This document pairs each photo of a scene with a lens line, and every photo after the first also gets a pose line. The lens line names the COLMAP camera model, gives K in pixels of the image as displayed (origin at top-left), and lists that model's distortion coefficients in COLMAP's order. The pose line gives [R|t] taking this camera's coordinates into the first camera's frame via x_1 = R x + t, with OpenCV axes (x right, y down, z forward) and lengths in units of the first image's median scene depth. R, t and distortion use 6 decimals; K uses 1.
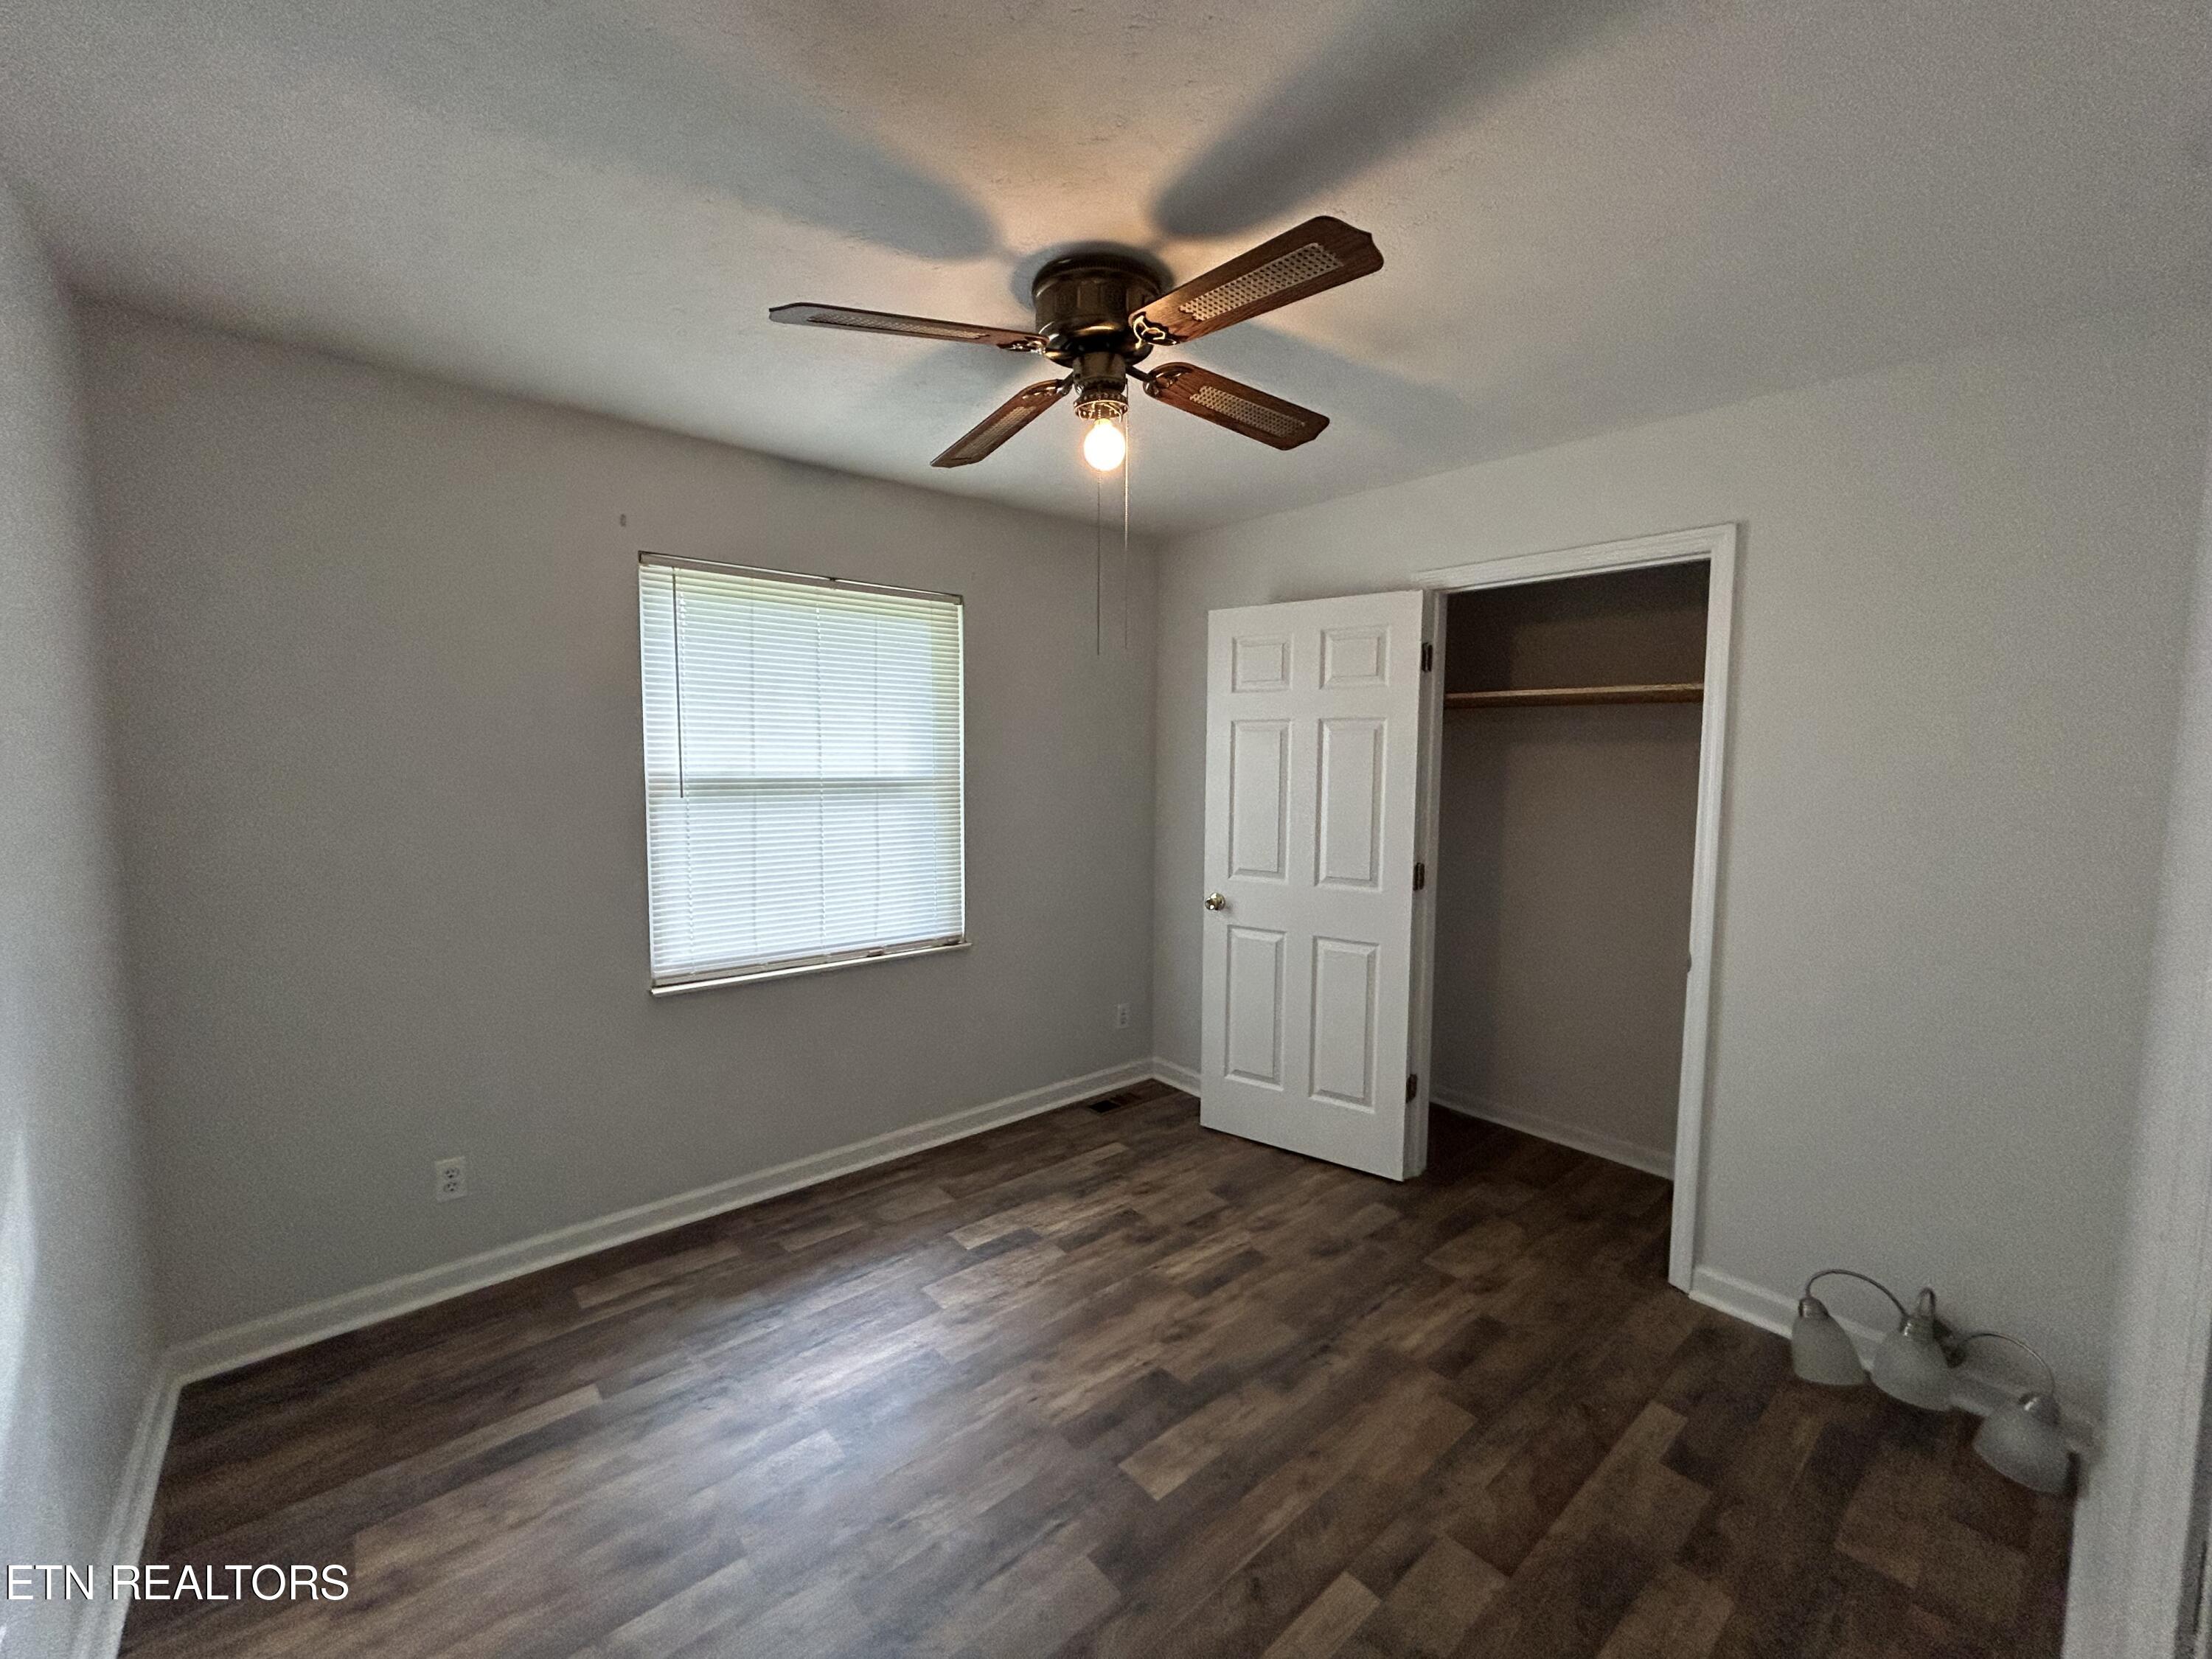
lens RADIAL K [[896.8, 0, 1108.5], [0, 896.8, 825.0], [0, 0, 1]] dist [-0.009988, 0.007294]
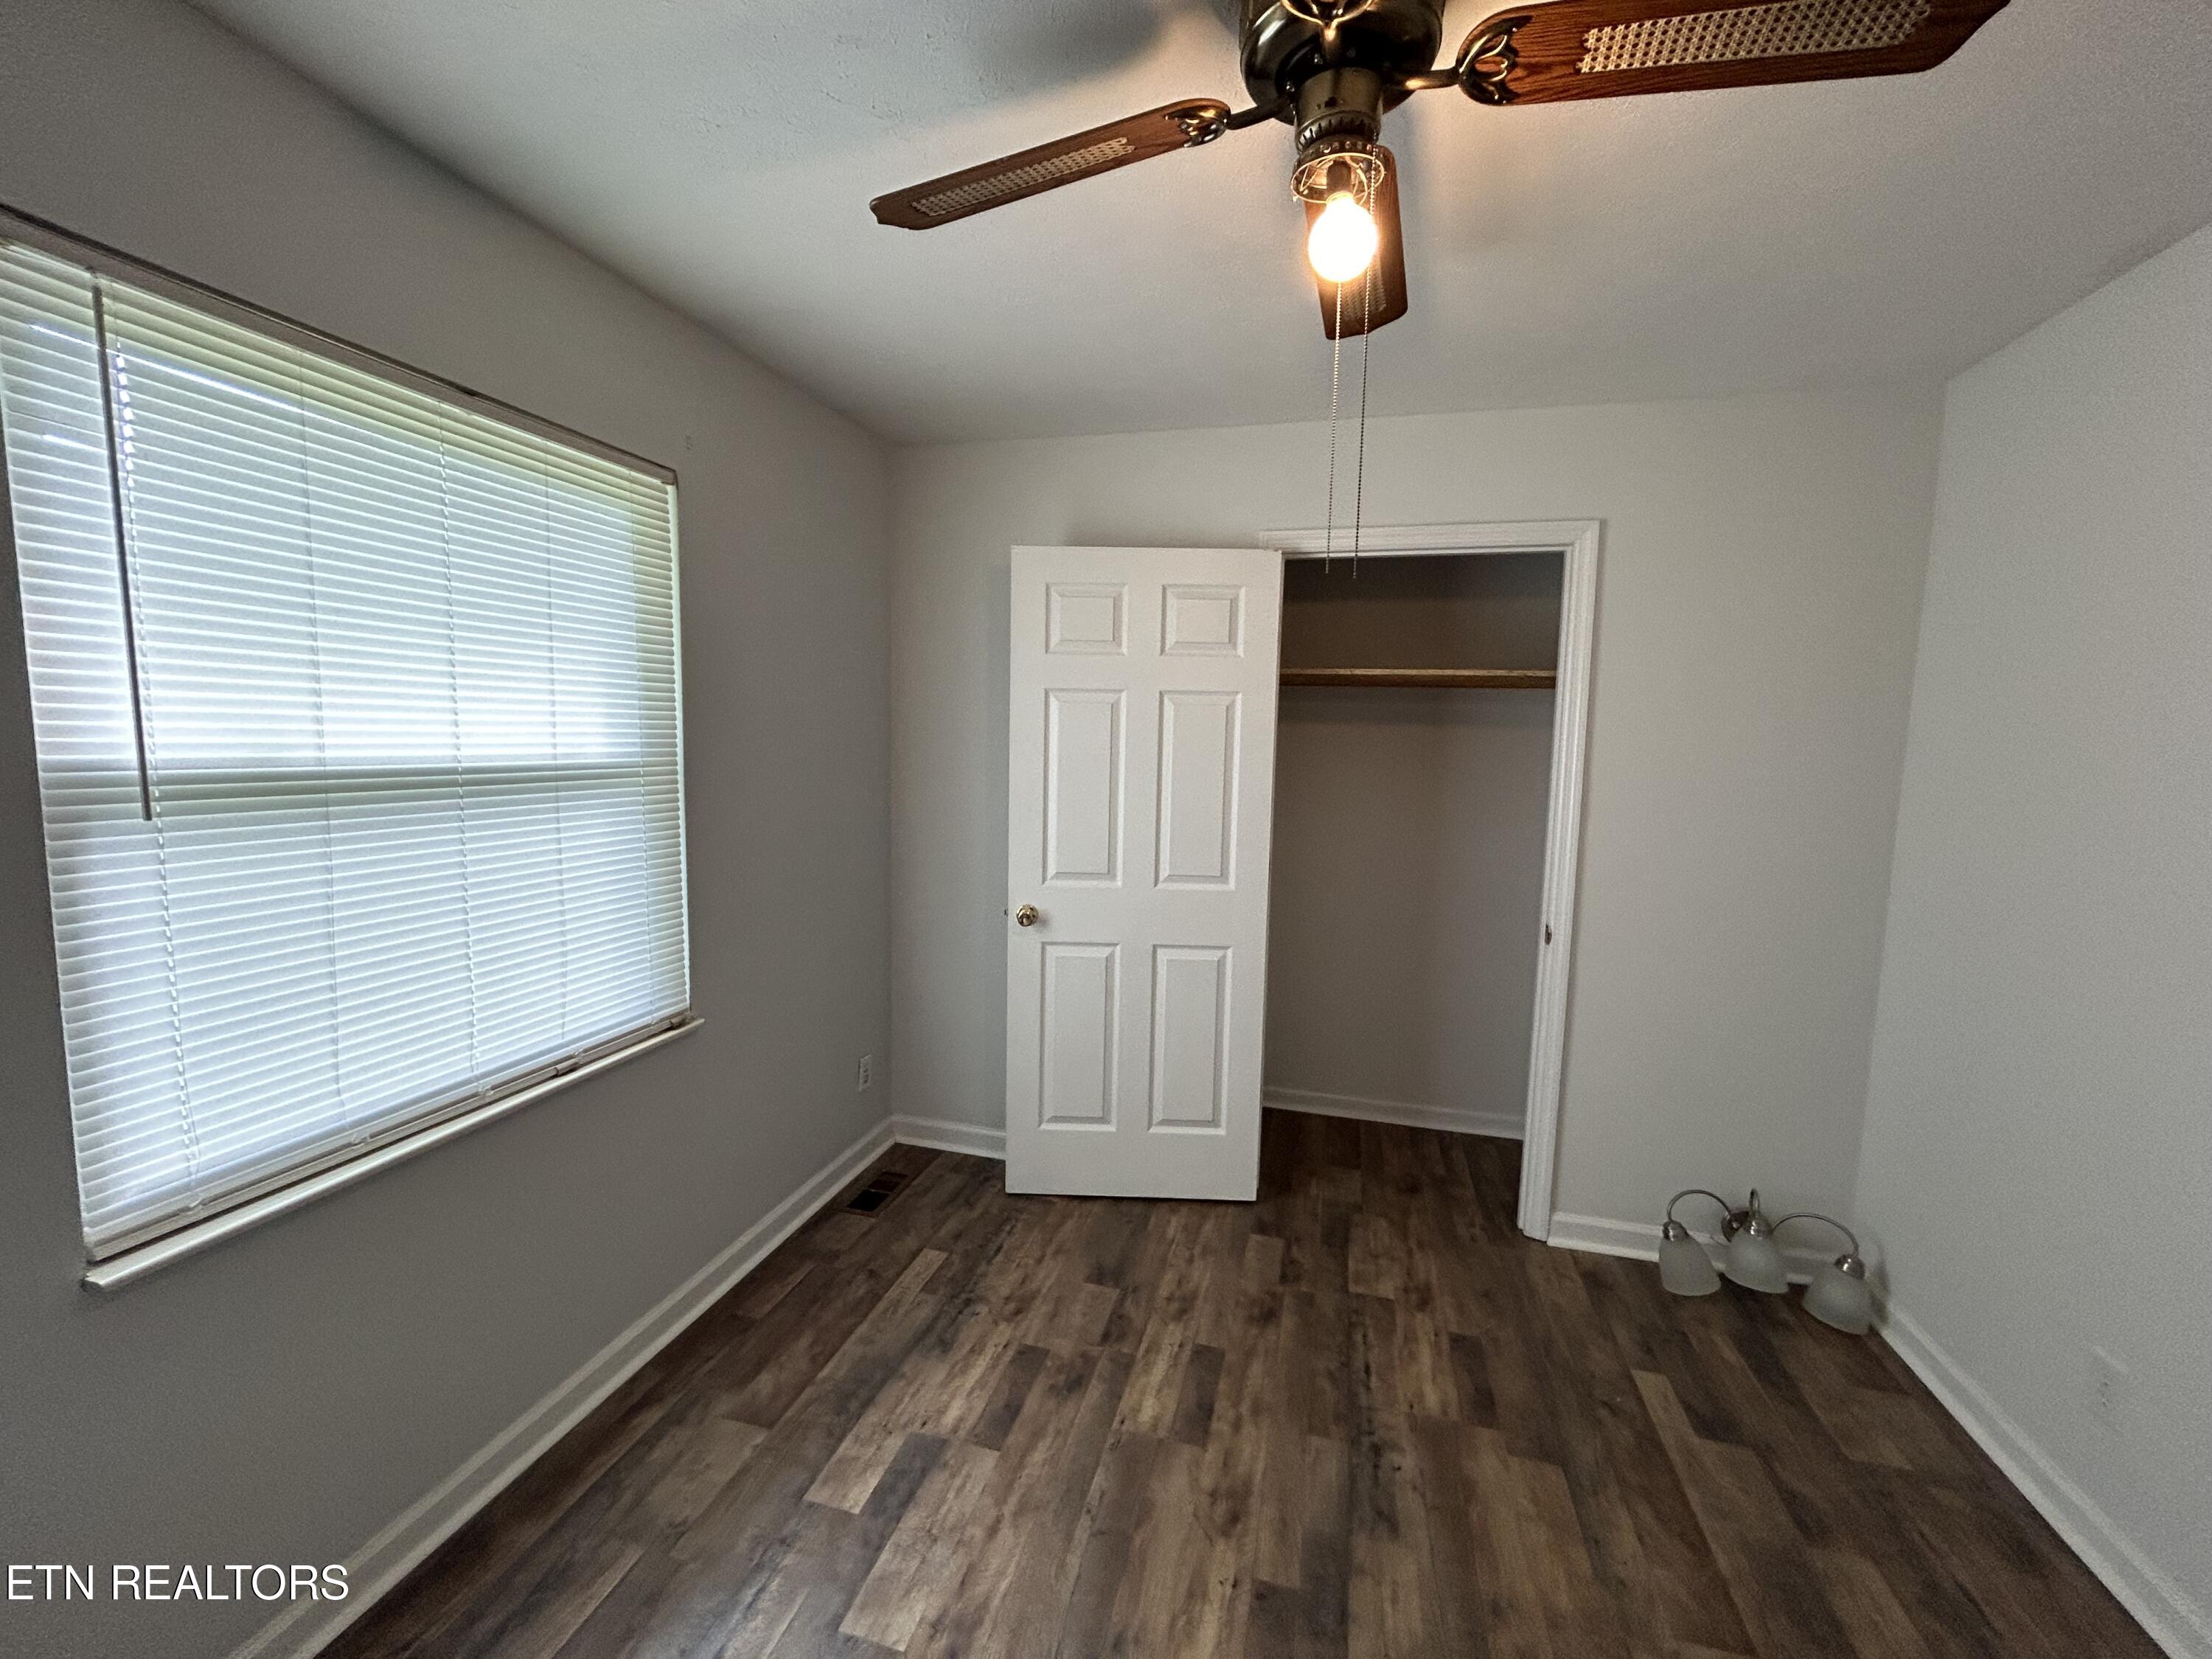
lens RADIAL K [[891.7, 0, 1105.5], [0, 891.7, 828.0], [0, 0, 1]] dist [-0.000762, 0.000532]
pose [[0.828078, -0.049050, 0.558462, -0.353783], [0.030053, 0.998617, 0.043148, -0.033319], [-0.559806, -0.018946, 0.828407, 0.406077]]
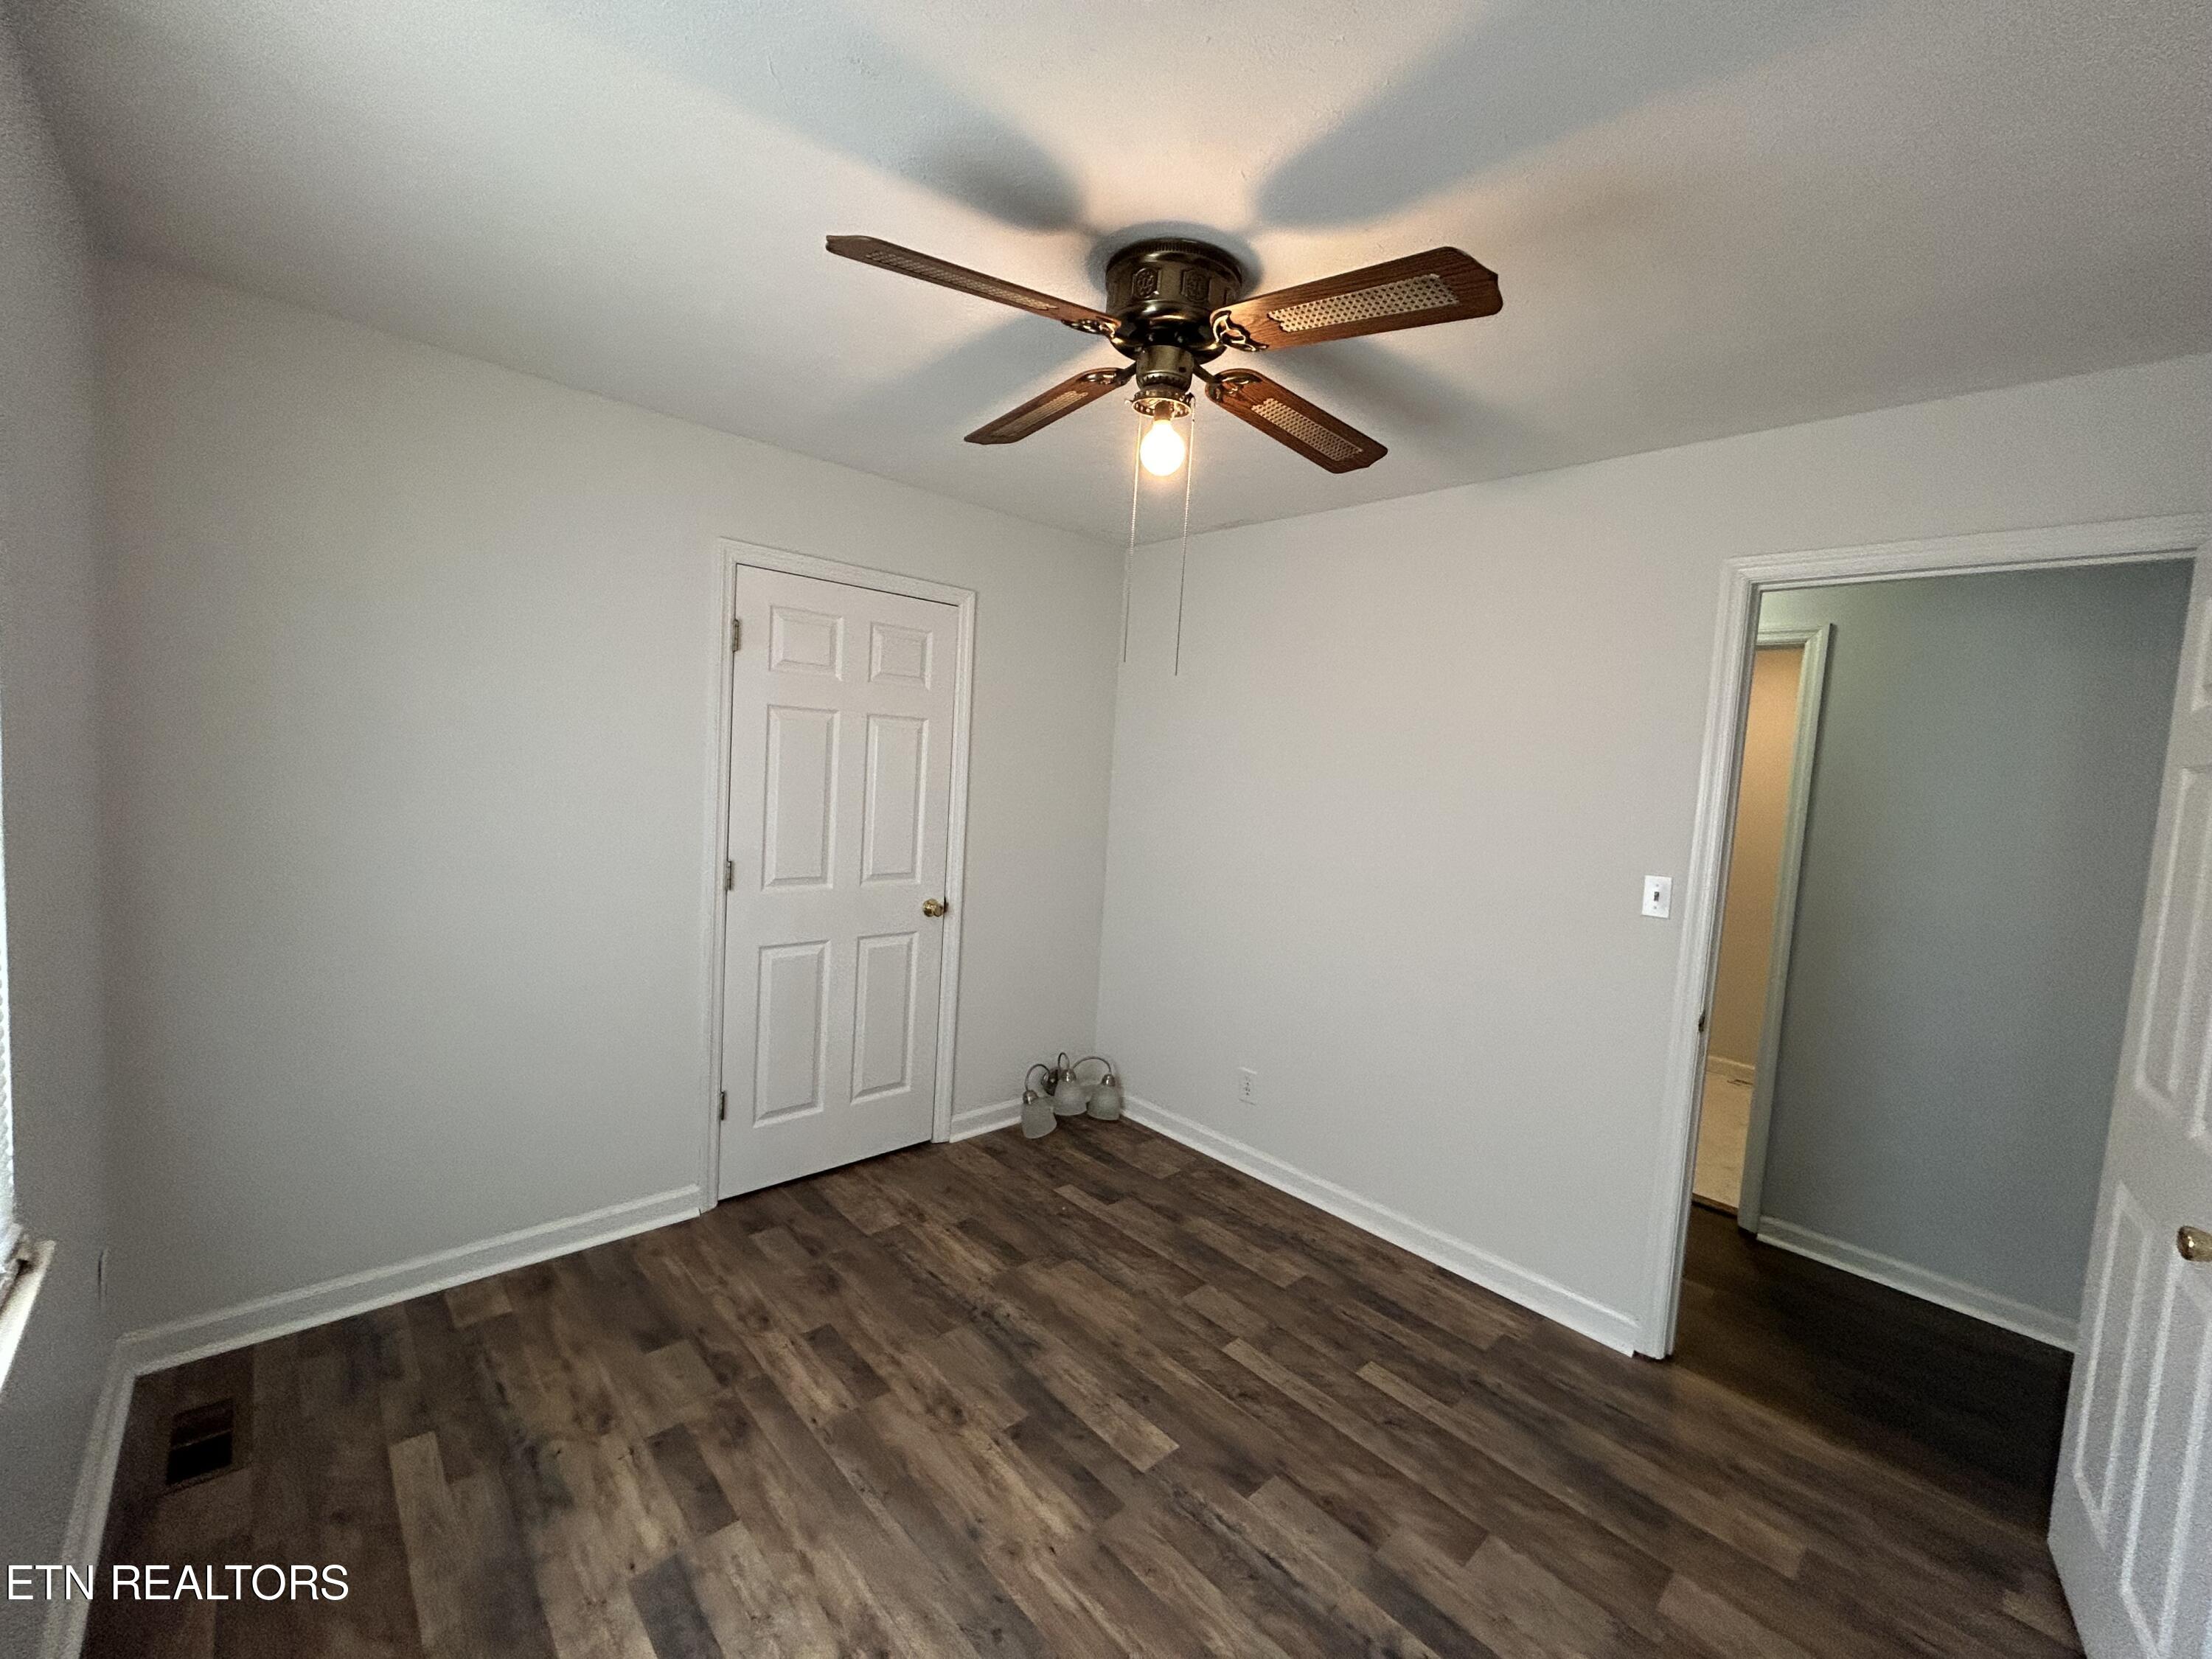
lens RADIAL K [[896.8, 0, 1108.5], [0, 896.8, 825.0], [0, 0, 1]] dist [-0.009988, 0.007294]
pose [[-0.045324, -0.085569, 0.995301, -0.685582], [0.013891, 0.996174, 0.086276, -0.078713], [-0.998876, 0.017737, -0.043962, 0.781397]]
